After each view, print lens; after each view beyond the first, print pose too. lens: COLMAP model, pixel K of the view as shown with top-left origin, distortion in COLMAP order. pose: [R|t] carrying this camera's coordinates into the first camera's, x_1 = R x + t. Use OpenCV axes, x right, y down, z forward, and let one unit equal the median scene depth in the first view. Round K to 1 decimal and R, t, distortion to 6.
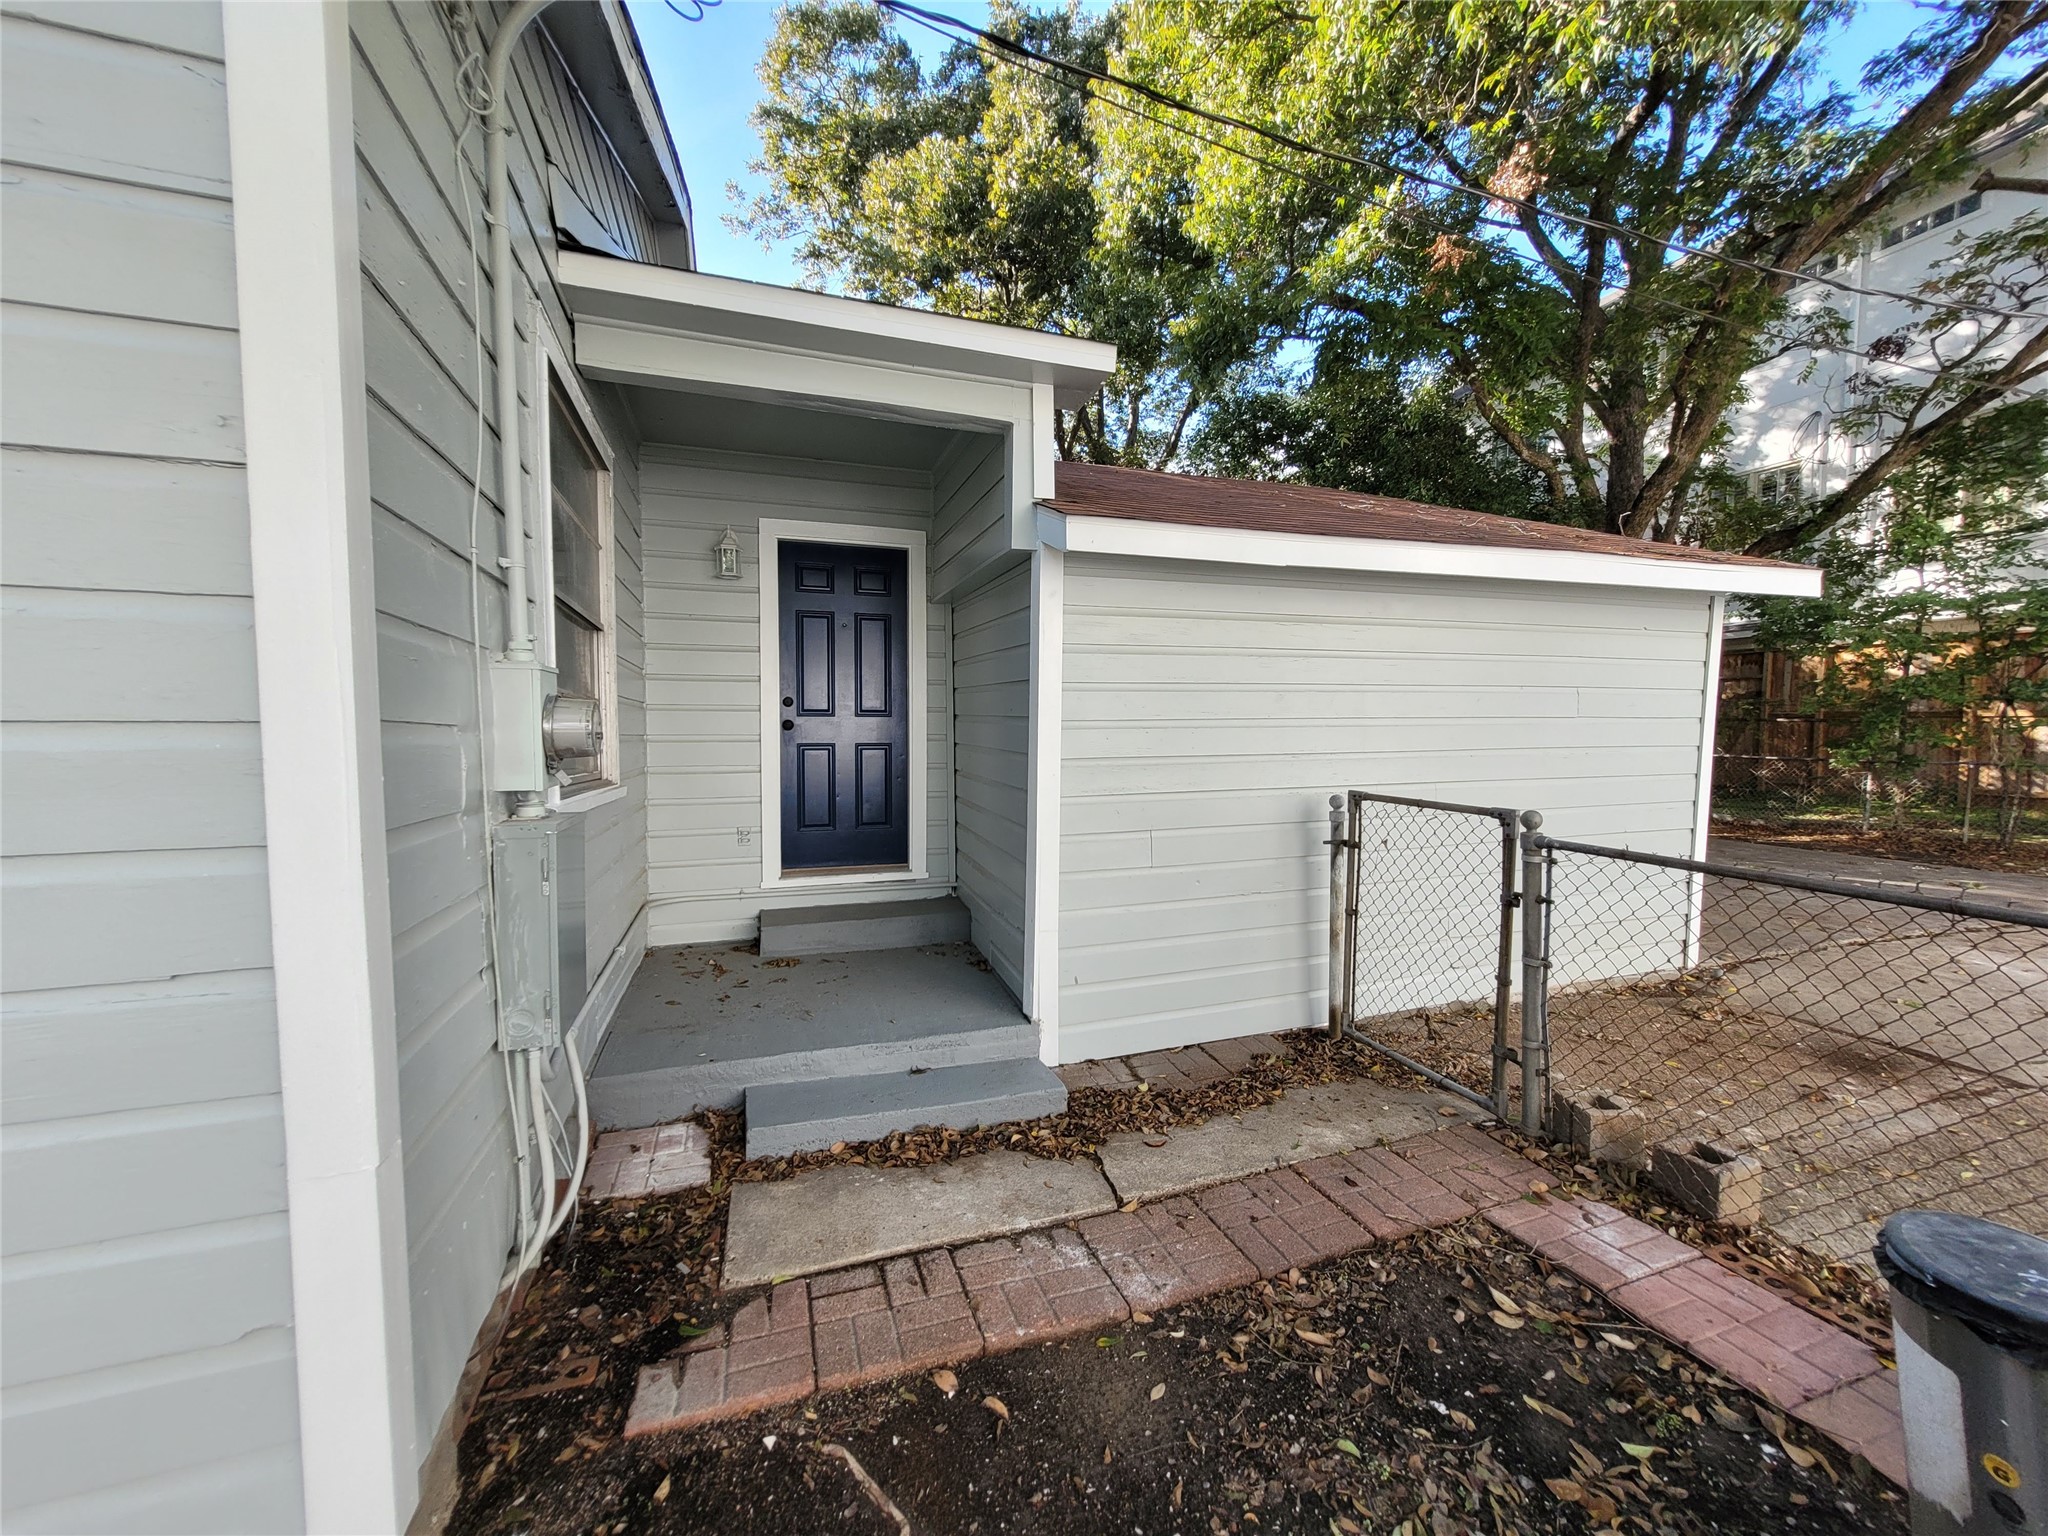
lens RADIAL K [[802.4, 0, 1022.2], [0, 802.4, 777.2], [0, 0, 1]] dist [0.005990, -0.000783]
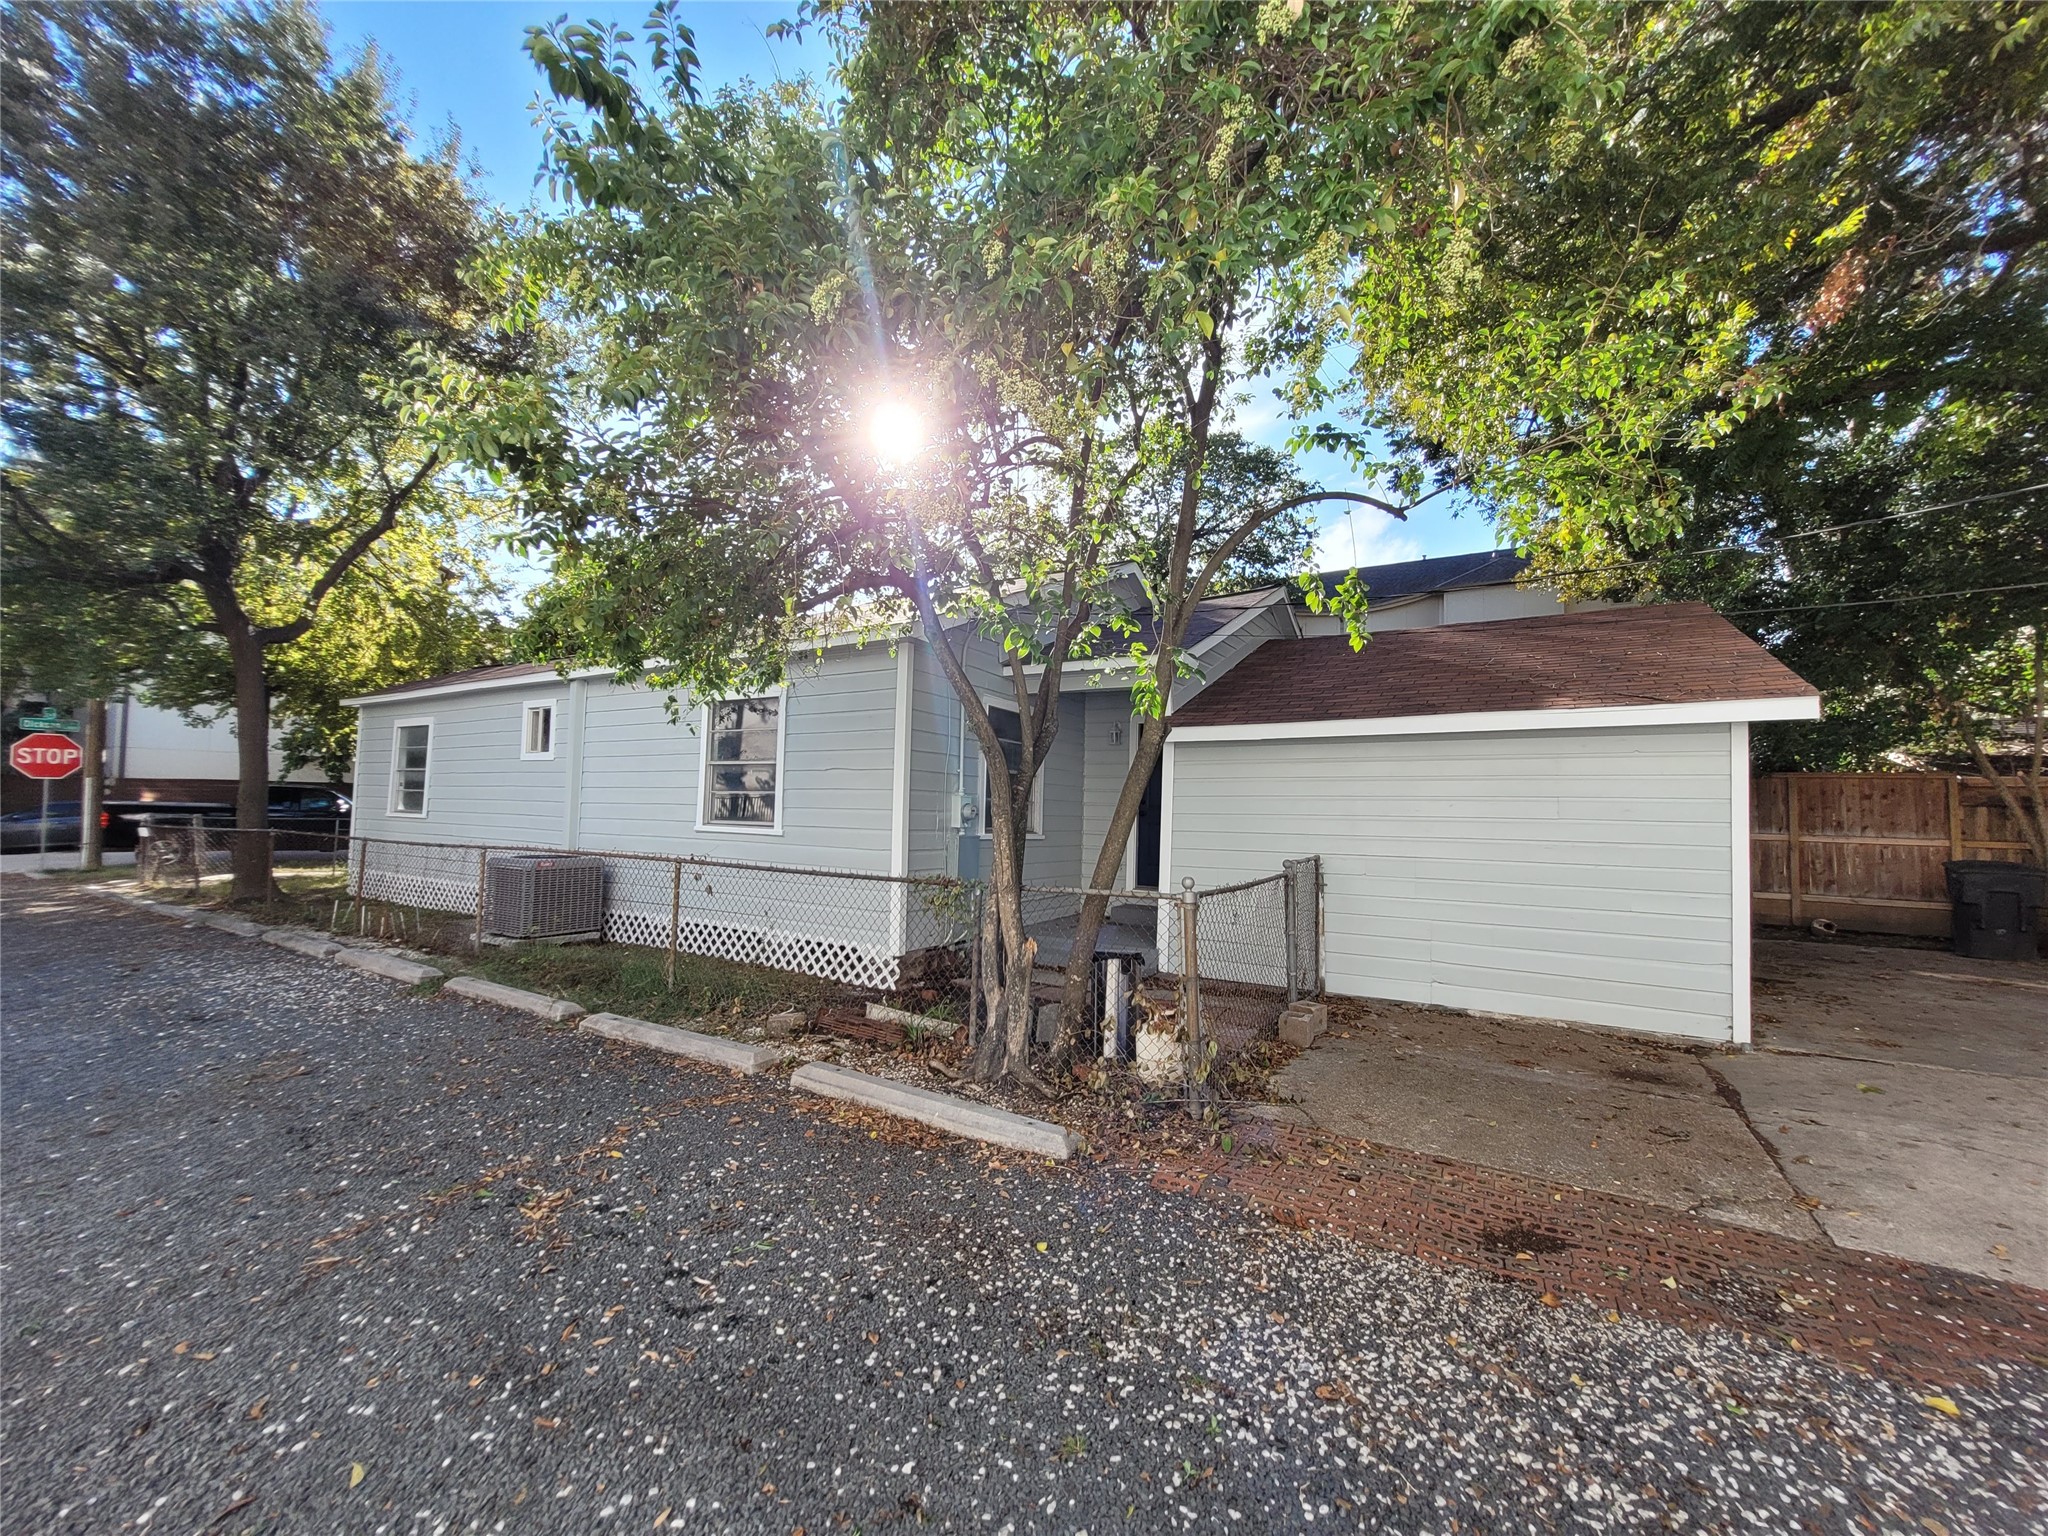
lens RADIAL K [[802.4, 0, 1026.3], [0, 802.4, 771.6], [0, 0, 1]] dist [0.005990, -0.000783]
pose [[0.638553, -0.021386, -0.769281, 1.559955], [-0.071870, 0.993588, -0.087278, 0.036297], [0.766215, 0.111020, 0.632921, -0.781252]]
